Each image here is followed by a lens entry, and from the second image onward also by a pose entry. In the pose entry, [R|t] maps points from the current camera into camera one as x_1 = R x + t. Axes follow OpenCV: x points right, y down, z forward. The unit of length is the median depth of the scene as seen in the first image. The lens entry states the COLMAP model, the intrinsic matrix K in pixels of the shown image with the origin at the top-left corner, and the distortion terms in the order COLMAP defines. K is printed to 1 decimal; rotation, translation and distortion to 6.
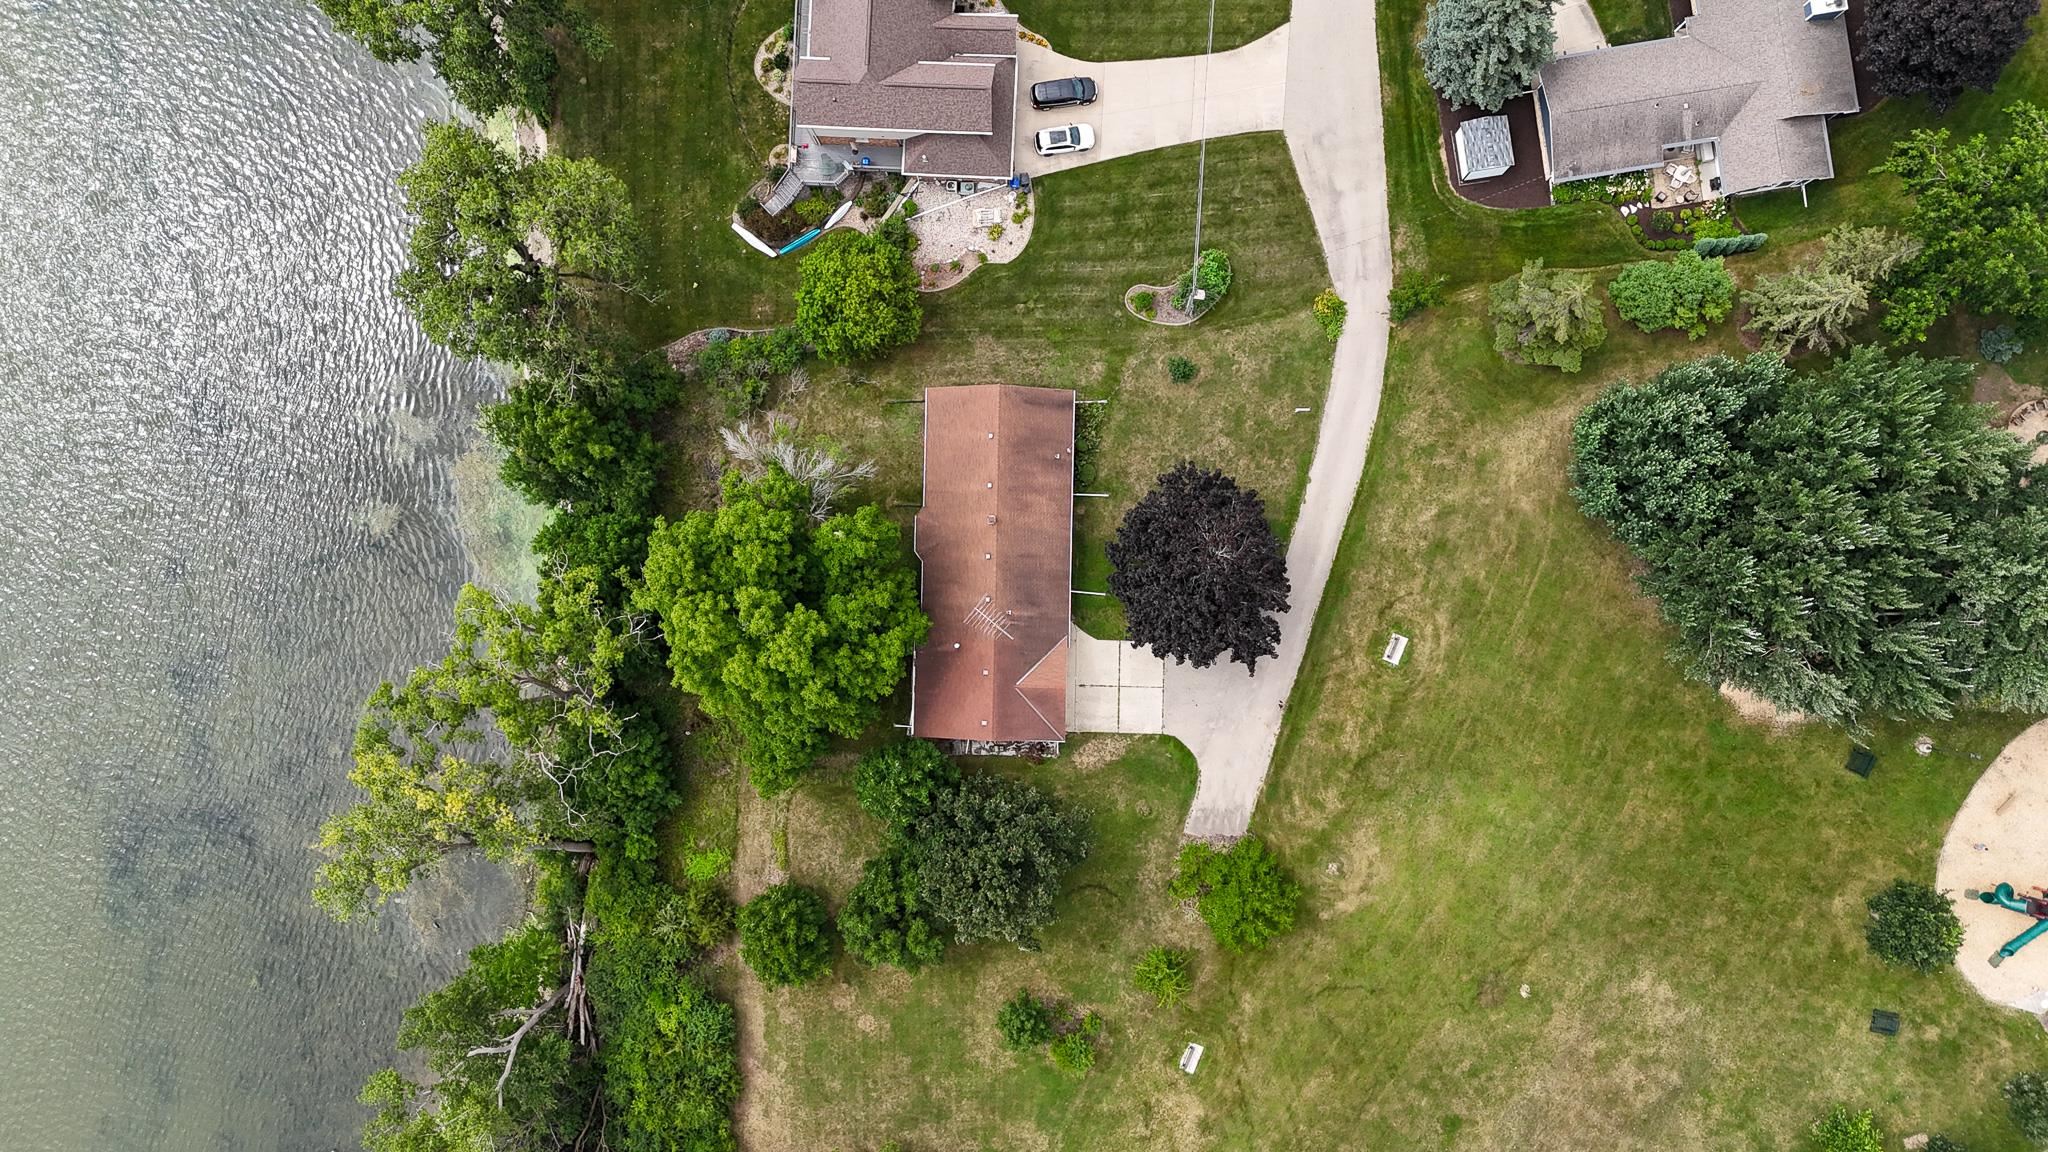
lens RADIAL K [[1516.3, 0, 1033.8], [0, 1516.3, 561.0], [0, 0, 1]] dist [0.069667, -0.062879]
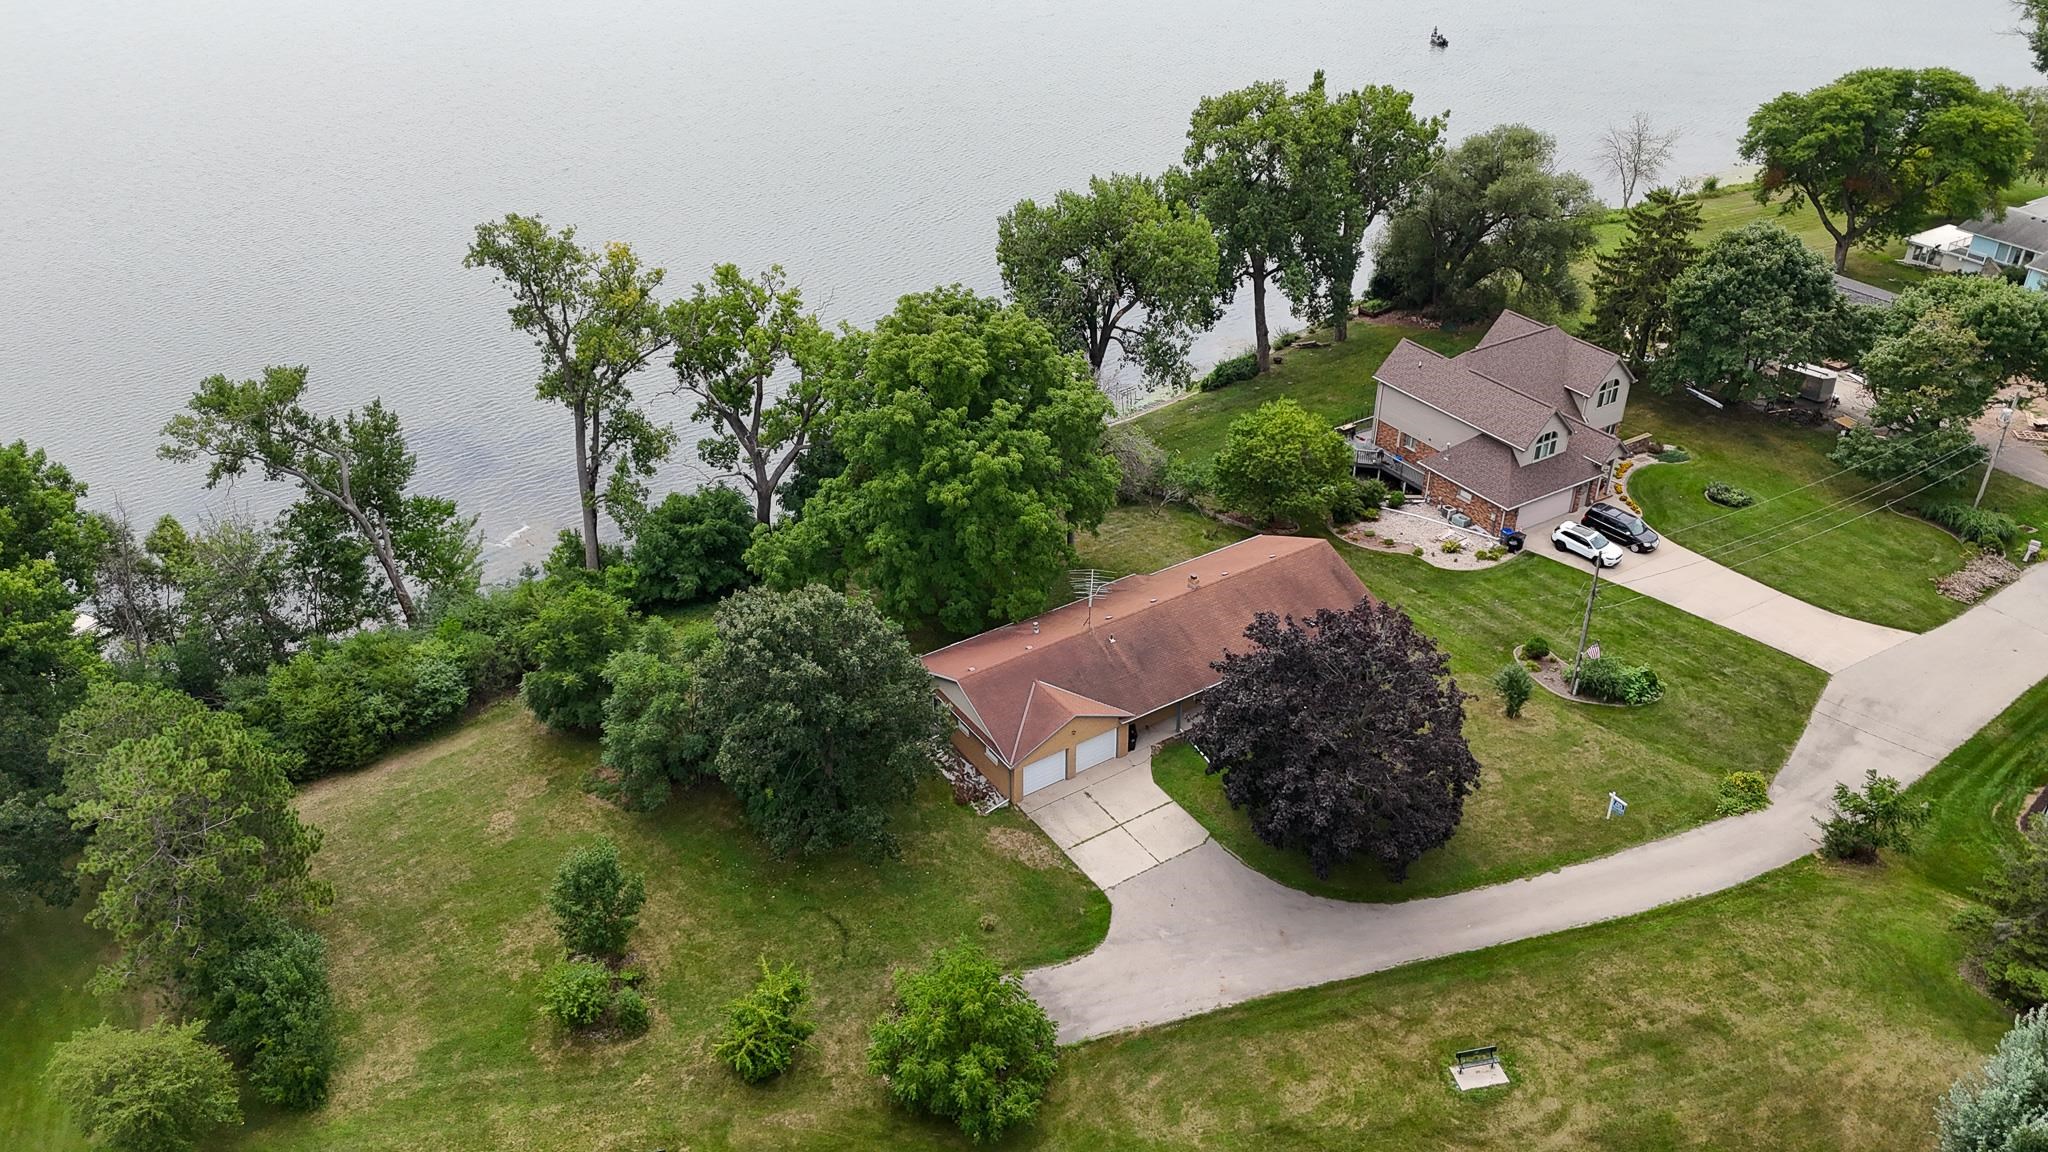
lens RADIAL K [[1516.3, 0, 1033.8], [0, 1516.3, 561.0], [0, 0, 1]] dist [0.069667, -0.062879]
pose [[0.570199, 0.458862, -0.681409, 0.436724], [-0.821481, 0.325010, -0.468548, 0.389636], [0.006466, 0.826931, 0.562267, 0.525529]]
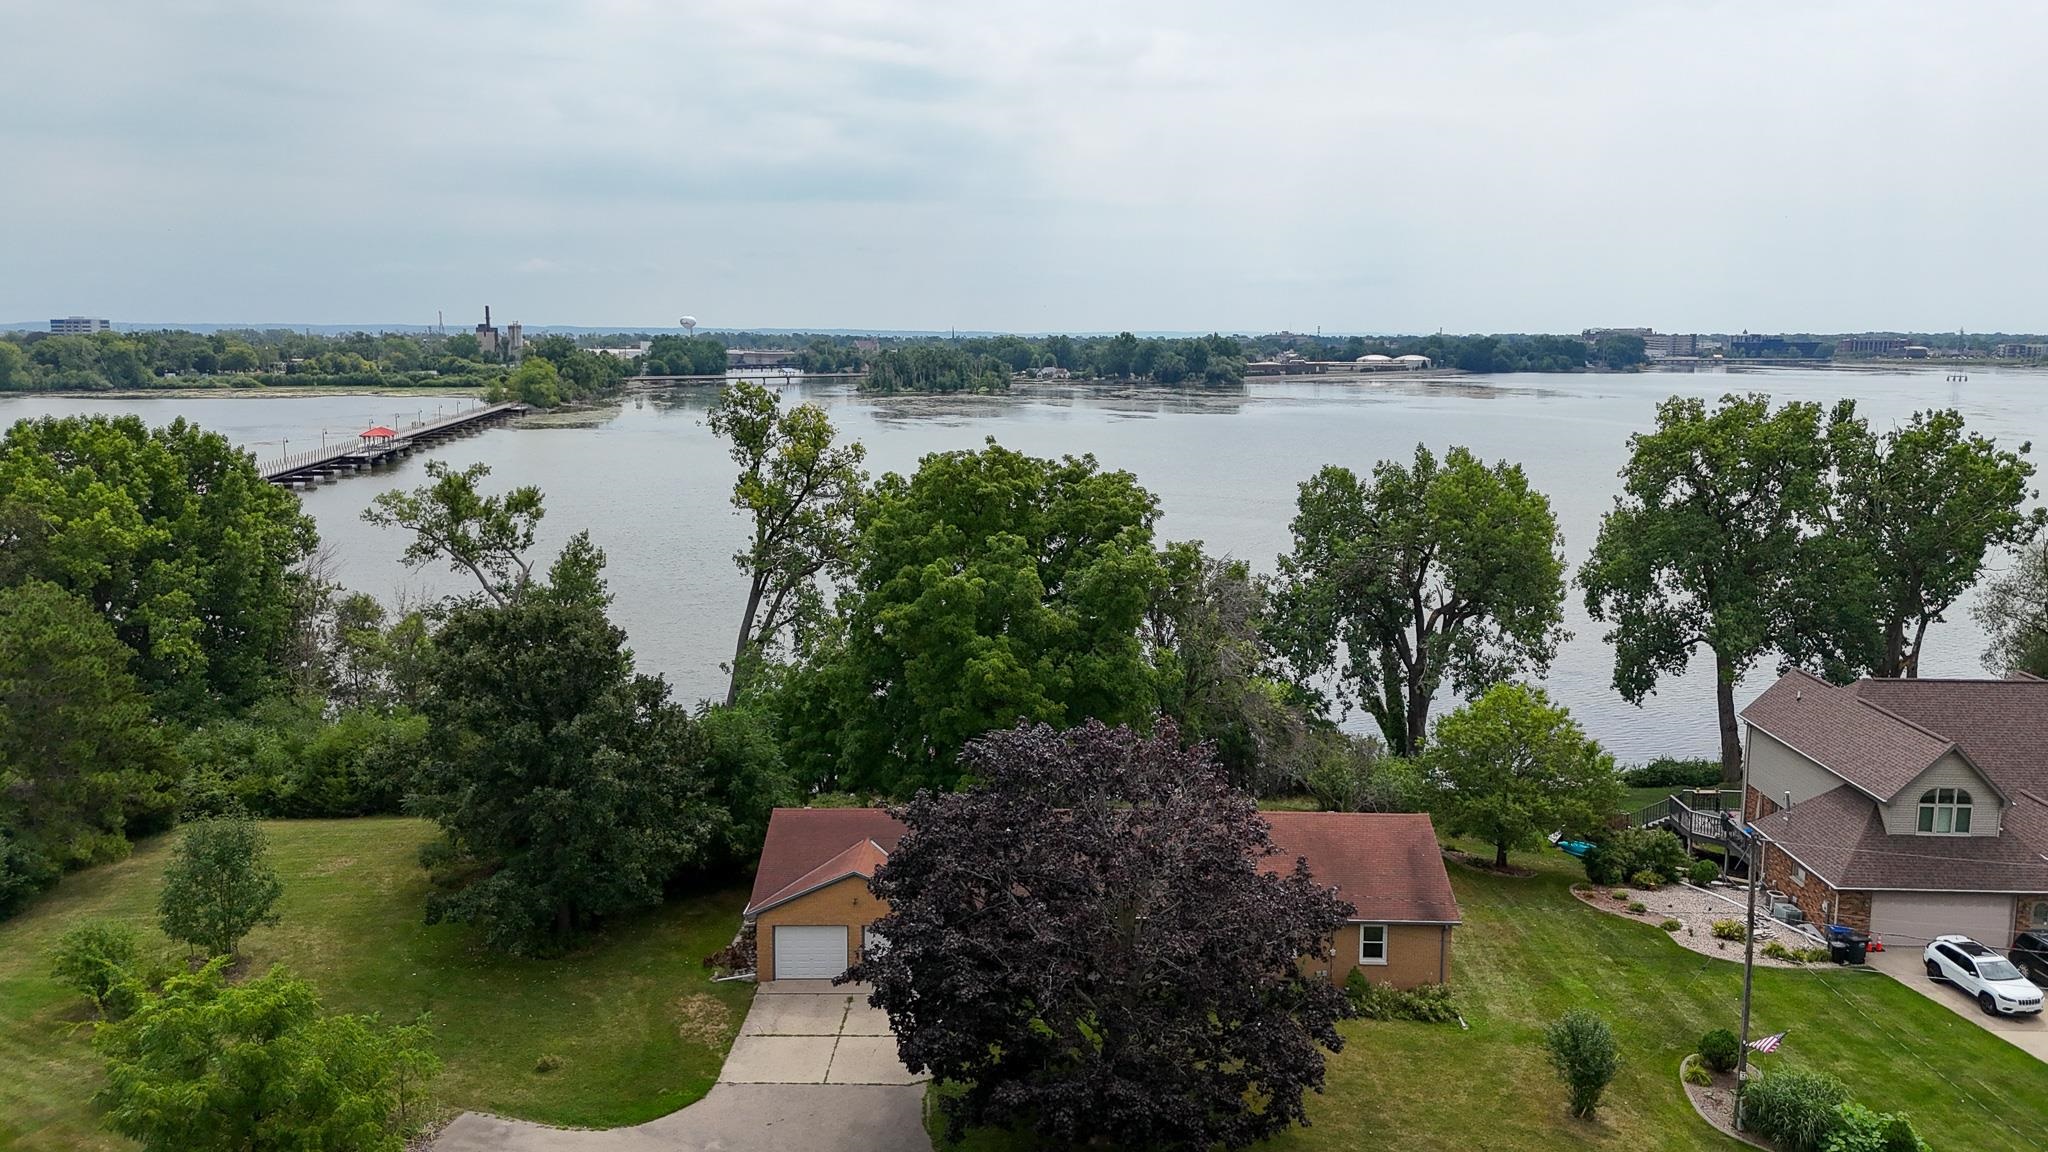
lens RADIAL K [[1537.8, 0, 1046.1], [0, 1537.8, 565.2], [0, 0, 1]] dist [0.072827, -0.063725]
pose [[0.009420, 0.190888, -0.981567, 0.483527], [-0.999484, 0.031933, -0.003382, 0.018347], [0.030699, 0.981092, 0.191090, 0.774187]]
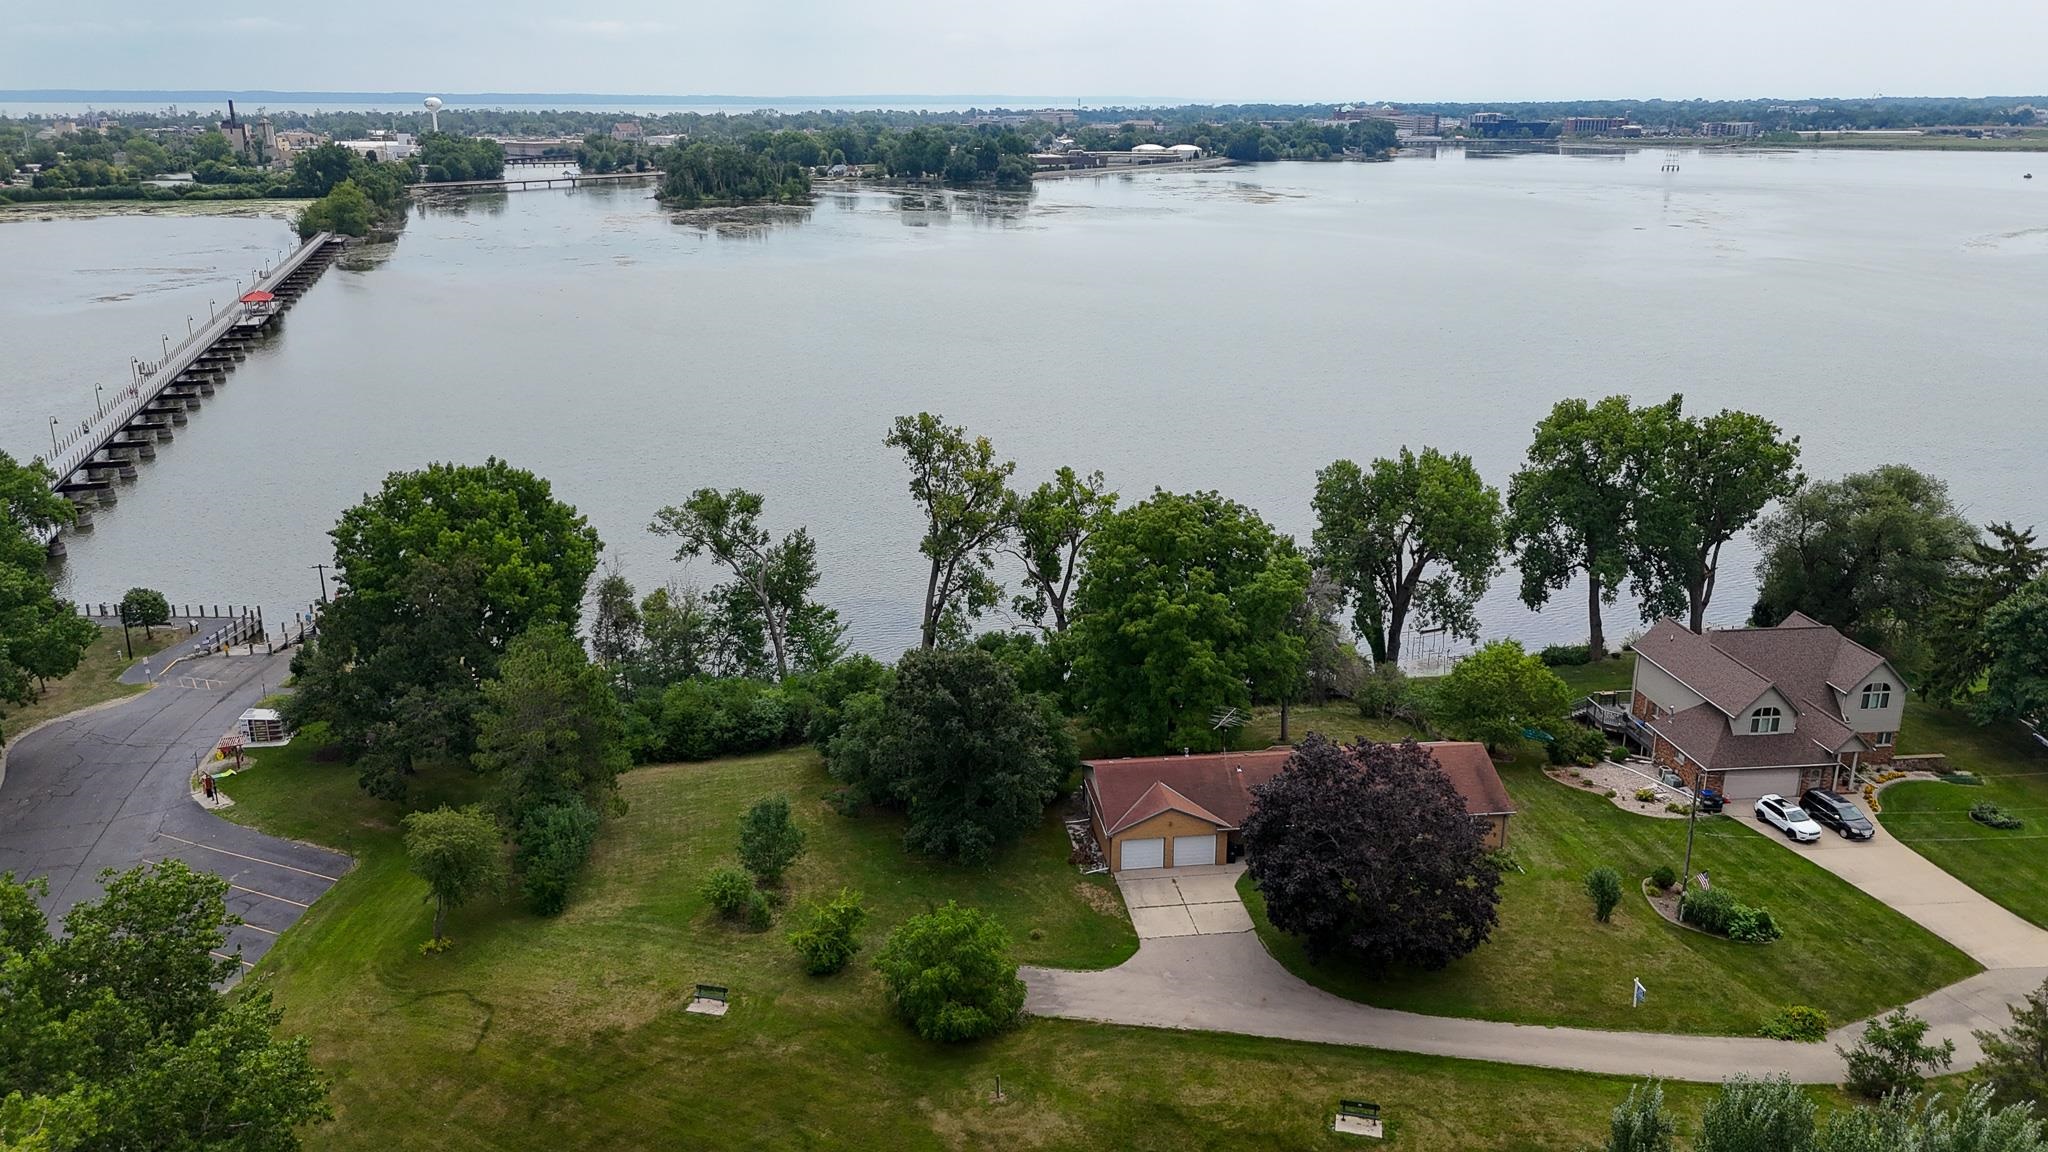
lens RADIAL K [[1516.3, 0, 1033.8], [0, 1516.3, 561.0], [0, 0, 1]] dist [0.069667, -0.062879]
pose [[0.158929, 0.327550, -0.931371, 0.718693], [-0.986905, 0.079053, -0.140604, 0.256671], [0.027573, 0.941521, 0.335825, 0.564348]]
